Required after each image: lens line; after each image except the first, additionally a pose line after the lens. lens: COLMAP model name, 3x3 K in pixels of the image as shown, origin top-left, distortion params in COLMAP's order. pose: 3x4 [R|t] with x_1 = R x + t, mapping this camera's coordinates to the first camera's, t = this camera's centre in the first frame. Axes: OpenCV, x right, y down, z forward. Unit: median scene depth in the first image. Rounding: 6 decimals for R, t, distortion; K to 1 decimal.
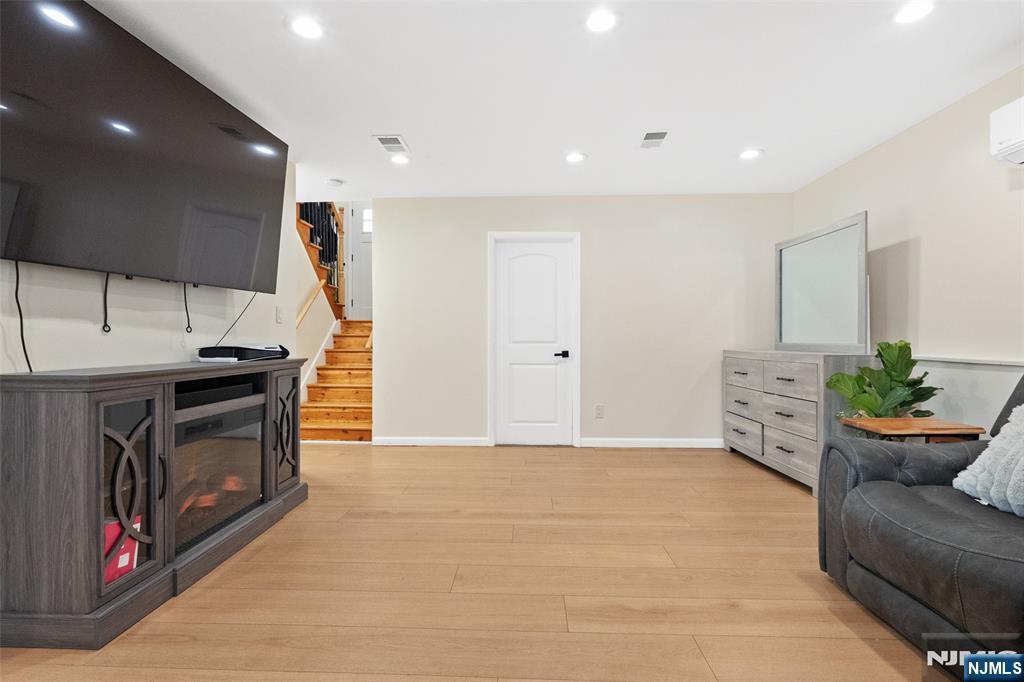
lens RADIAL K [[470.7, 0, 512.4], [0, 470.7, 341.7], [0, 0, 1]] dist [-0.007824, 0.000034]
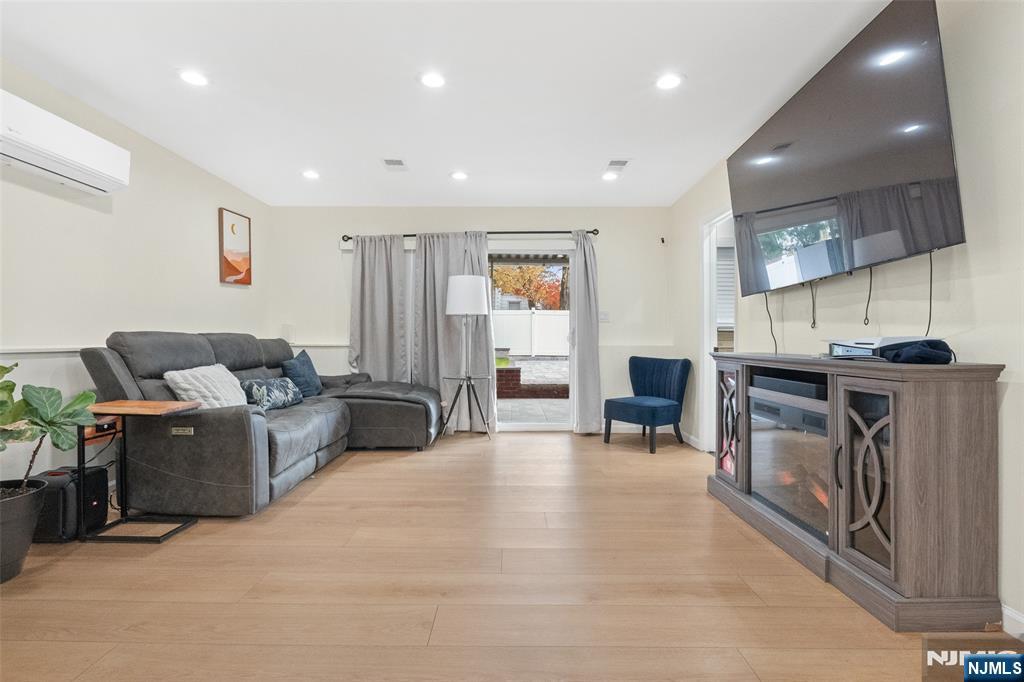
lens RADIAL K [[470.7, 0, 512.3], [0, 470.7, 339.8], [0, 0, 1]] dist [-0.007824, 0.000034]
pose [[-0.999005, -0.005105, -0.044305, 0.017050], [-0.005518, 0.999942, 0.009214, 0.003773], [0.044256, 0.009450, -0.998976, 1.508161]]
